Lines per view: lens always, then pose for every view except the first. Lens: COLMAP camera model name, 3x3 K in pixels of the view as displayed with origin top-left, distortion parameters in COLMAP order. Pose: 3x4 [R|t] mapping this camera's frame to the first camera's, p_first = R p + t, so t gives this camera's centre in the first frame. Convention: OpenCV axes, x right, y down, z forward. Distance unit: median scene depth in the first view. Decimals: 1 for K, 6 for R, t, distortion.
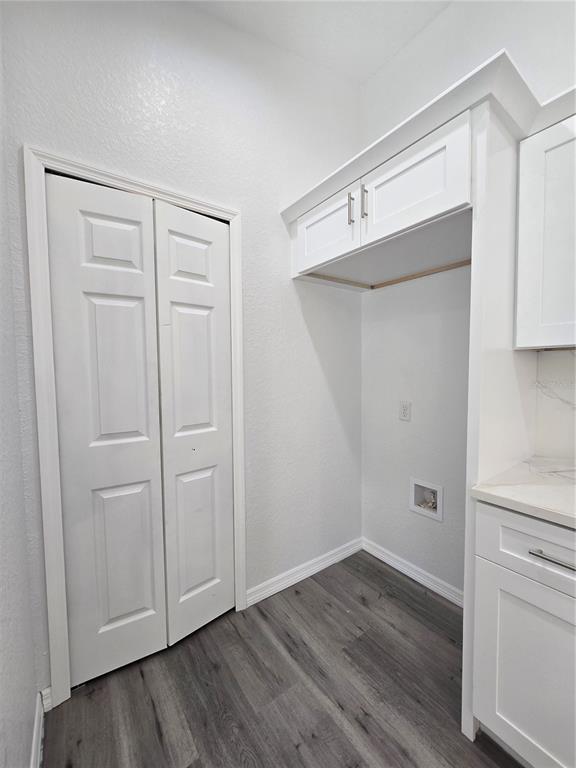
lens RADIAL K [[314.9, 0, 289.5], [0, 314.9, 385.1], [0, 0, 1]] dist [-0.006964, 0.001969]
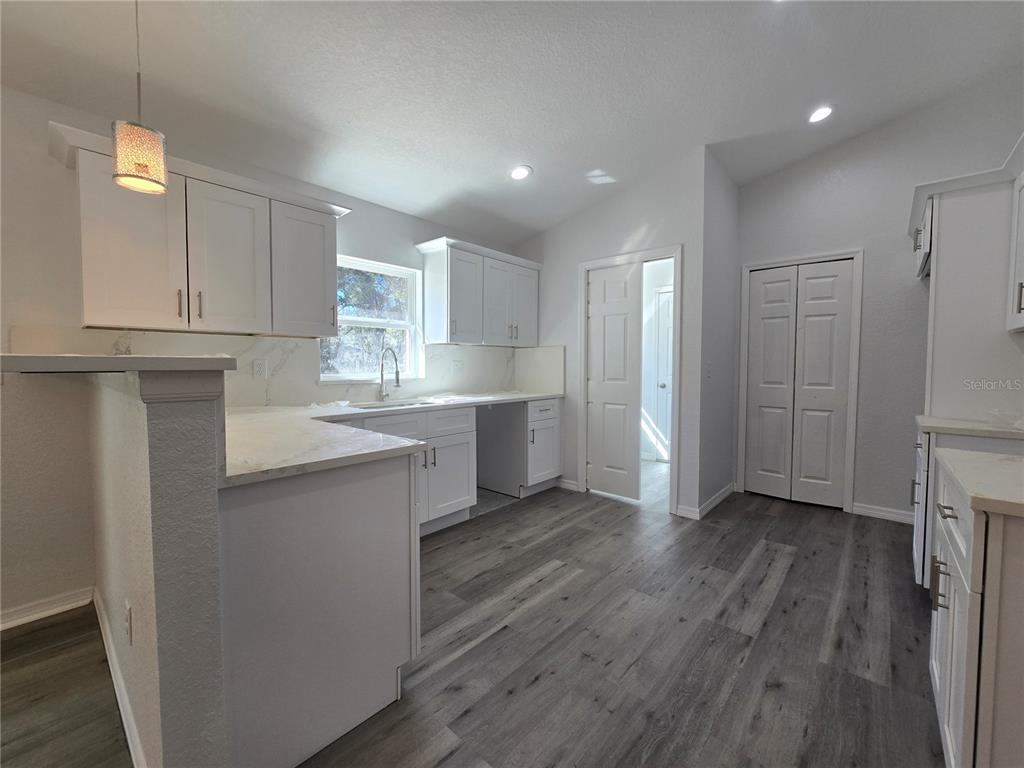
lens RADIAL K [[419.9, 0, 514.7], [0, 419.9, 381.2], [0, 0, 1]] dist [-0.006964, 0.001969]
pose [[0.217051, 0.052257, -0.974760, 1.727751], [-0.057279, 0.997527, 0.040724, 0.126423], [0.974478, 0.046995, 0.219508, -1.238706]]
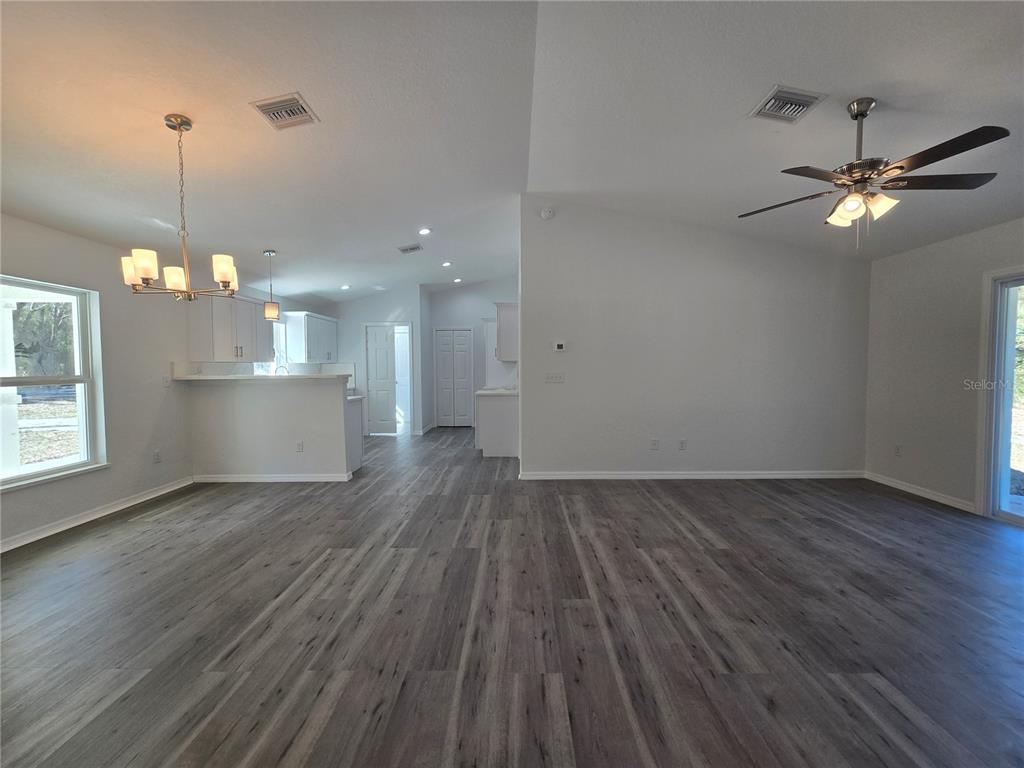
lens RADIAL K [[419.9, 0, 513.5], [0, 419.9, 383.7], [0, 0, 1]] dist [-0.006964, 0.001969]
pose [[0.807146, 0.030166, -0.589580, 4.057804], [-0.032965, 0.999438, 0.006007, 0.156221], [0.589430, 0.014587, 0.807688, -3.578488]]
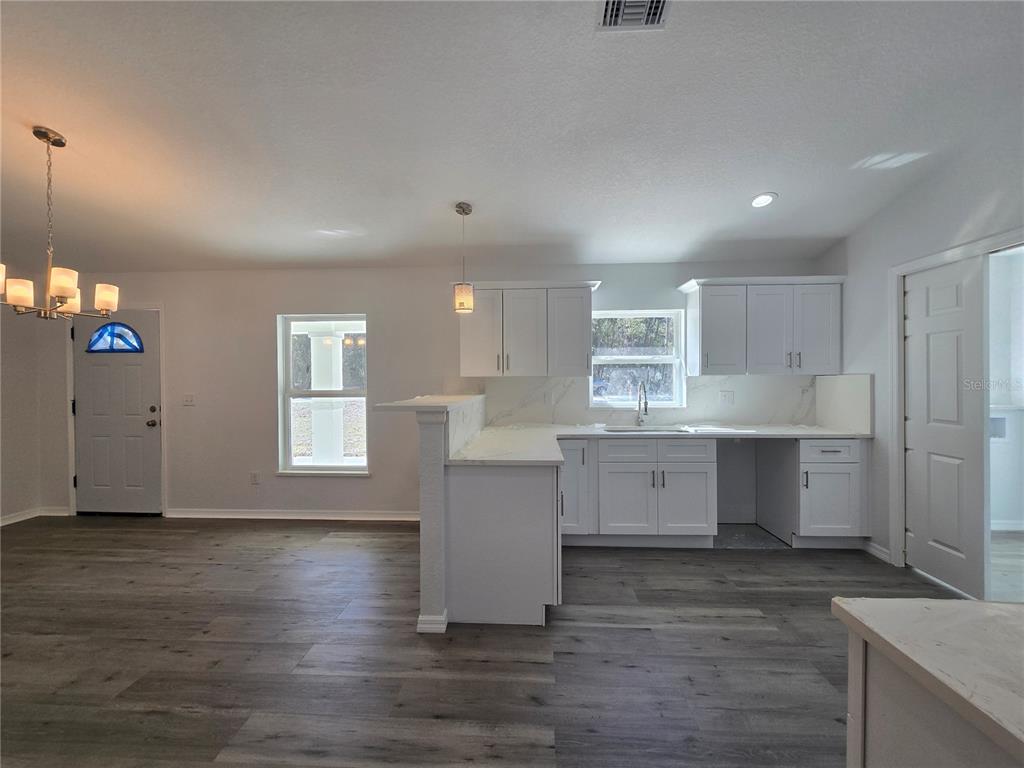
lens RADIAL K [[419.9, 0, 511.7], [0, 419.9, 381.0], [0, 0, 1]] dist [-0.006964, 0.001969]
pose [[-0.626176, 0.019619, -0.779435, 1.995054], [-0.030061, 0.998333, 0.049279, -0.032292], [0.779102, 0.054288, -0.624542, -0.392193]]
